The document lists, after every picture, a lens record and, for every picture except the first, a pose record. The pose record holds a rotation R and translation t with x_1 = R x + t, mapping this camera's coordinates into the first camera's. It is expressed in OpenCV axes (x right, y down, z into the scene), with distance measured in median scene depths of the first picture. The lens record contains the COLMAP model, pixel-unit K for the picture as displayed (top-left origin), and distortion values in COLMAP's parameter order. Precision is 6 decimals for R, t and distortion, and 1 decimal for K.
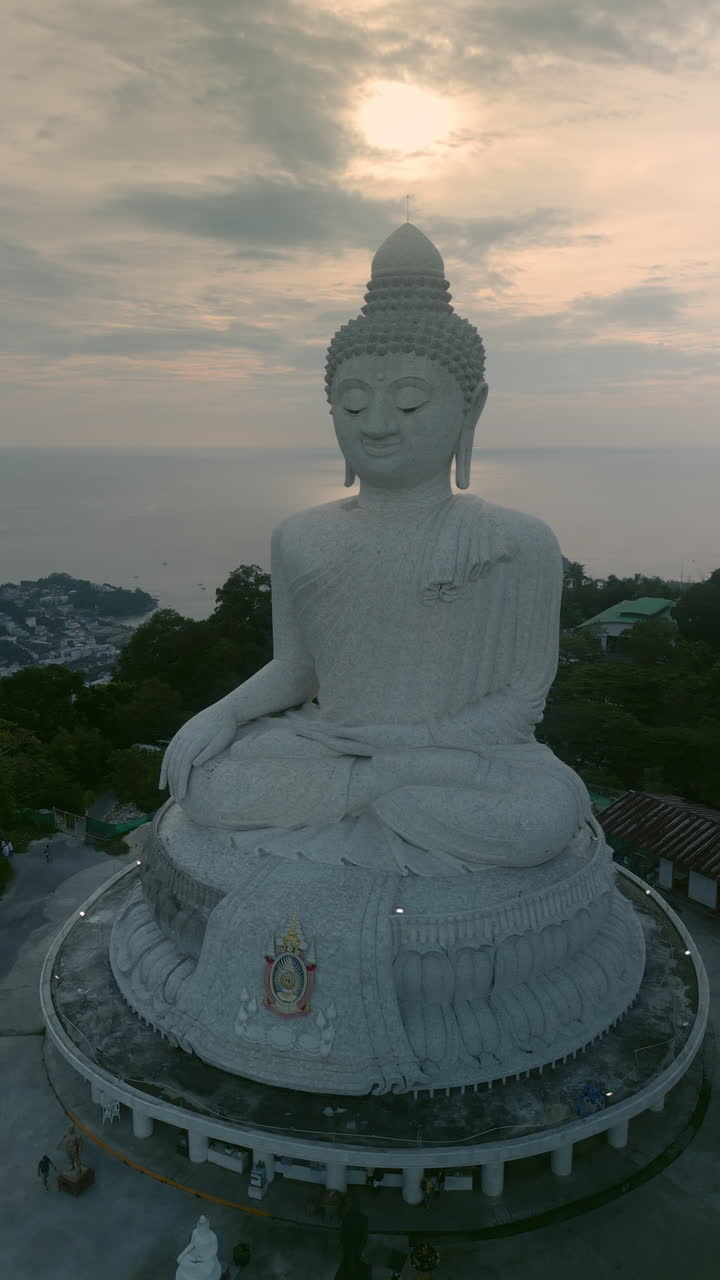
lens RADIAL K [[989.1, 0, 360.0], [0, 989.1, 640.0], [0, 0, 1]] dist [0.074694, -0.001680]
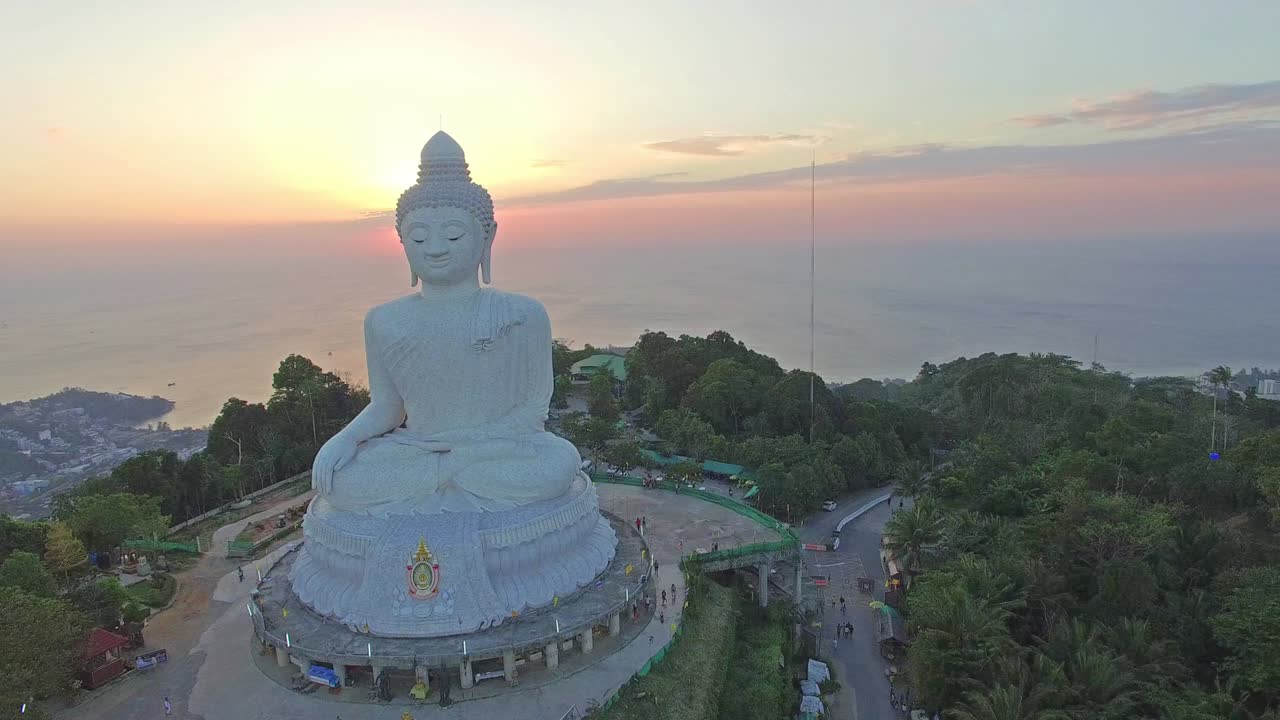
lens RADIAL K [[944.9, 0, 639.0], [0, 944.9, 410.6], [0, 0, 1]] dist [0.002161, 0.007175]
pose [[0.942218, -0.102456, 0.318949, -0.189819], [0.108170, 0.994132, -0.000202, 0.089491], [-0.317057, 0.034690, 0.947772, -0.592977]]
